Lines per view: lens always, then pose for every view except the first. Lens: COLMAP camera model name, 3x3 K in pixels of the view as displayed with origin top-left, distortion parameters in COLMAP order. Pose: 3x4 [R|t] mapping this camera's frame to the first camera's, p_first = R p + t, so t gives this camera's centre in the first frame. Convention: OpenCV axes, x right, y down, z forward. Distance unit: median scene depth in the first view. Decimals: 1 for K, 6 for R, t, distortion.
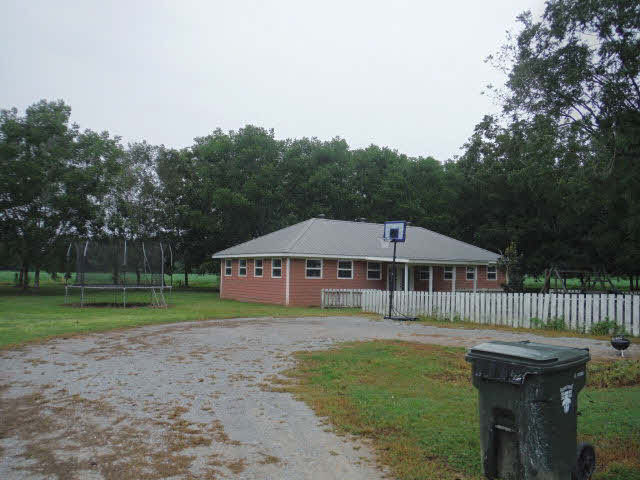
lens RADIAL K [[531.7, 0, 320.3], [0, 531.7, 237.4], [0, 0, 1]] dist [-0.058895, 0.012544]
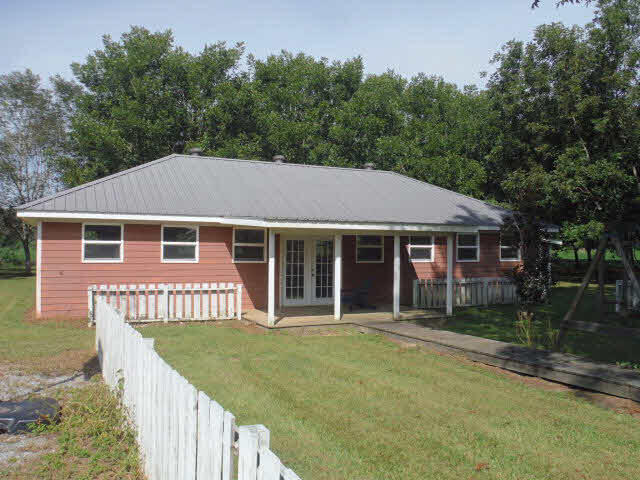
lens RADIAL K [[523.9, 0, 354.5], [0, 523.9, 227.7], [0, 0, 1]] dist [-0.043869, 0.006122]
pose [[0.993223, -0.020936, -0.114319, 0.241420], [0.023399, 0.999521, 0.020243, 0.034544], [0.113841, -0.022781, 0.993238, 0.470594]]
